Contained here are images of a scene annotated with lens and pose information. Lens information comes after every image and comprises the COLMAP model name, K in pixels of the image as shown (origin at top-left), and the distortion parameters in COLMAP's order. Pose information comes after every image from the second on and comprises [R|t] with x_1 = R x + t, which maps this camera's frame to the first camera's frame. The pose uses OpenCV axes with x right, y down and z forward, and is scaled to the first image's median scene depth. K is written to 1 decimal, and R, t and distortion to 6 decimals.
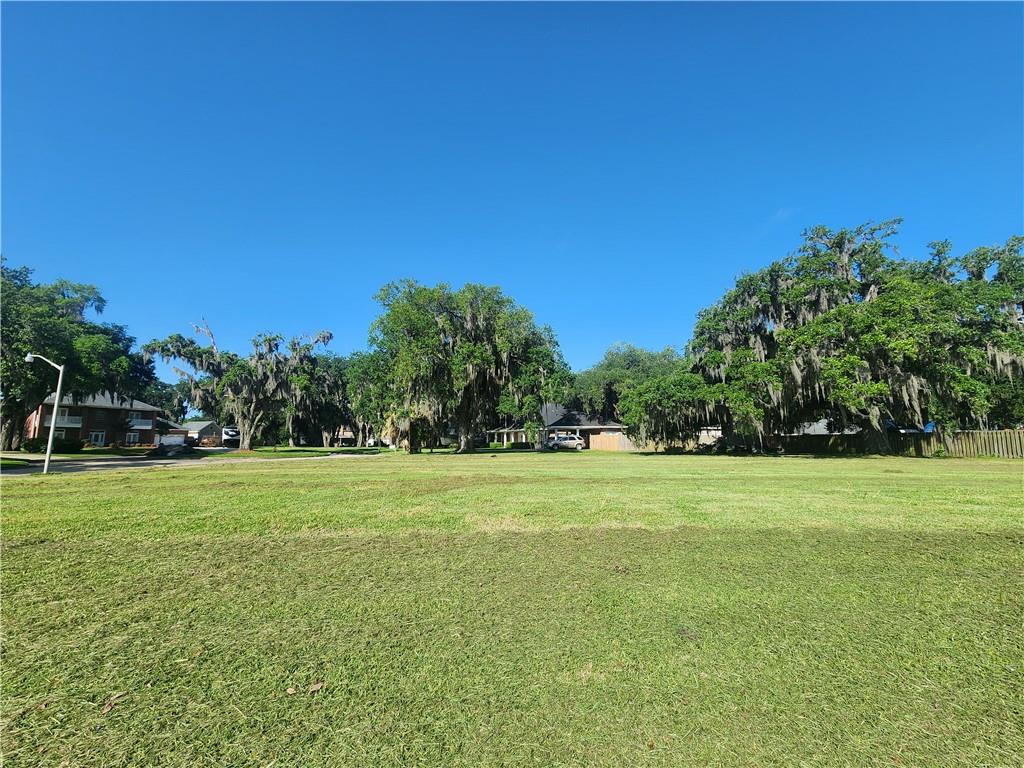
lens RADIAL K [[421.1, 0, 512.6], [0, 421.1, 381.3], [0, 0, 1]] dist [-0.003366, -0.000029]
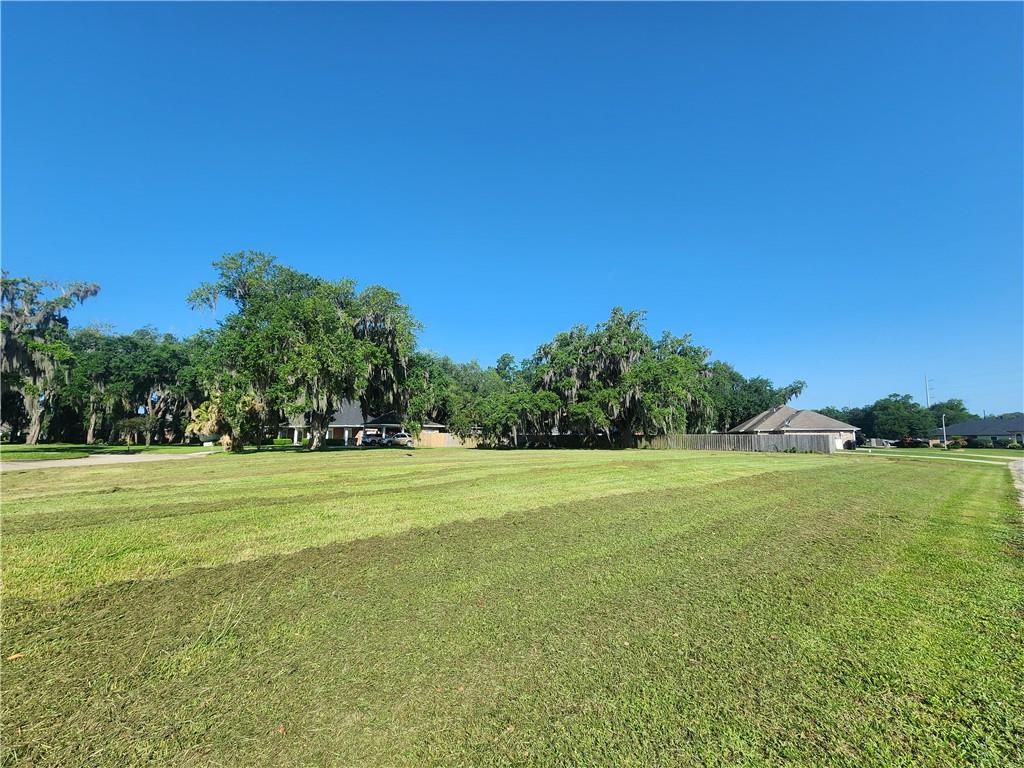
lens RADIAL K [[421.1, 0, 515.5], [0, 421.1, 385.8], [0, 0, 1]] dist [-0.003366, -0.000029]
pose [[0.776117, 0.083042, 0.625097, -0.341566], [-0.095126, 0.995365, -0.014123, -0.004288], [-0.623373, -0.048502, 0.780419, -0.017895]]
